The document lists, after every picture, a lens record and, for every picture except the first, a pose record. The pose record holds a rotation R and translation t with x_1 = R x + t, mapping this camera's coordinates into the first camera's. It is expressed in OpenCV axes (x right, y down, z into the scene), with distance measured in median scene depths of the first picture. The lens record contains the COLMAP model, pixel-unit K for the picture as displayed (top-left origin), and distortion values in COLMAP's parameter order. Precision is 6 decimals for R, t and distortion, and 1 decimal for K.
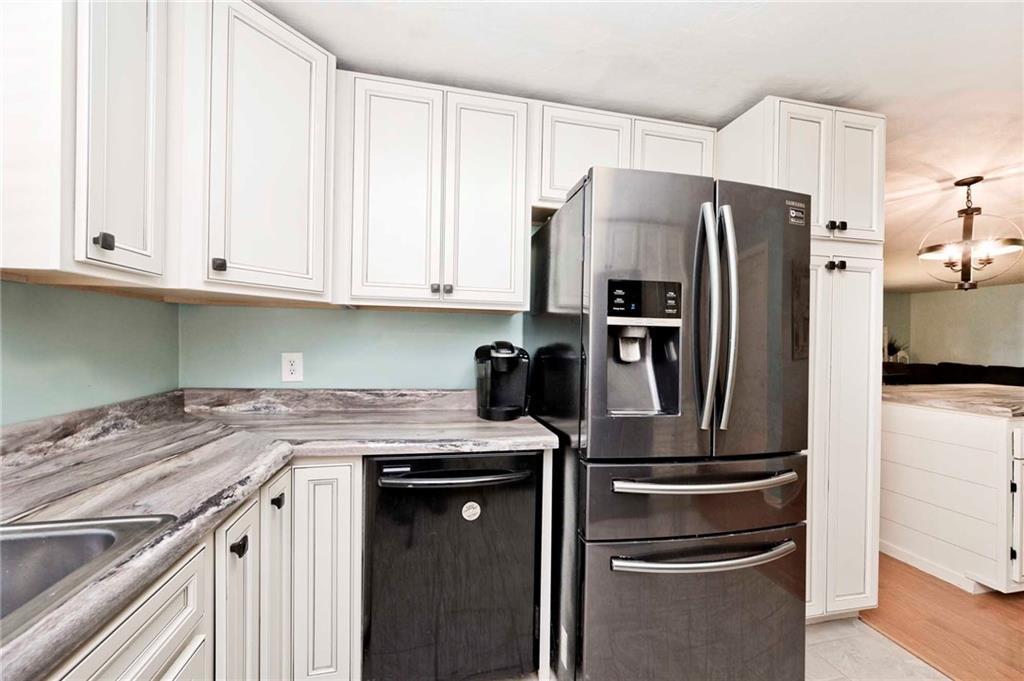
lens RADIAL K [[405.2, 0, 515.0], [0, 405.2, 340.6], [0, 0, 1]] dist [0.000107, -0.000057]
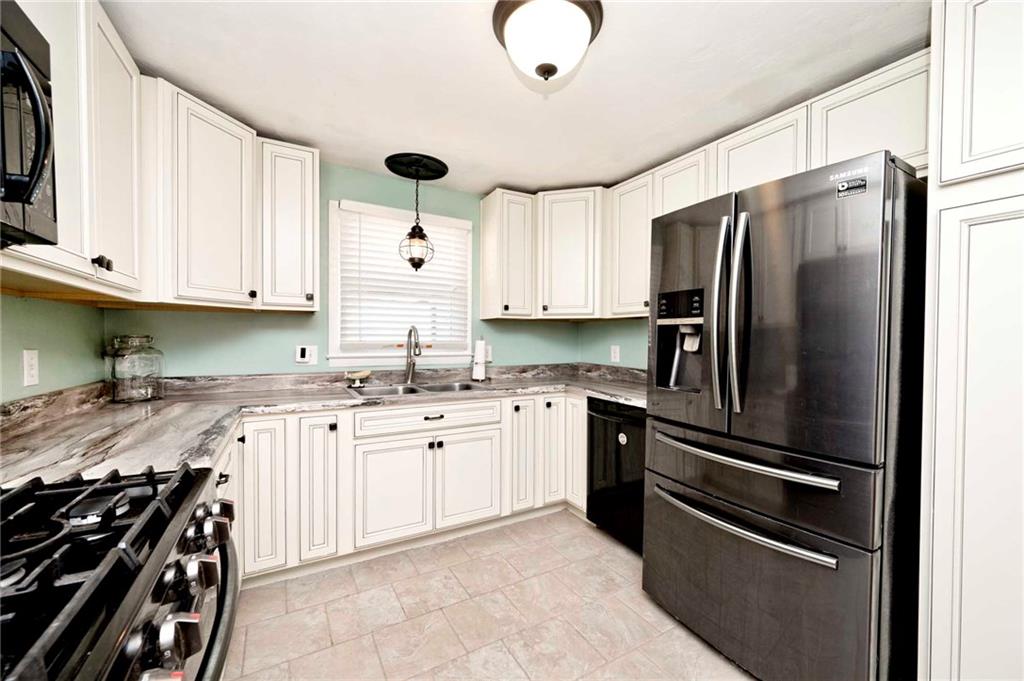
lens RADIAL K [[405.2, 0, 515.4], [0, 405.2, 342.8], [0, 0, 1]] dist [0.000107, -0.000057]
pose [[0.300083, -0.001472, -0.953912, 1.418949], [-0.001535, 0.999997, -0.002026, 0.028538], [0.953912, 0.002072, 0.300080, 0.073498]]
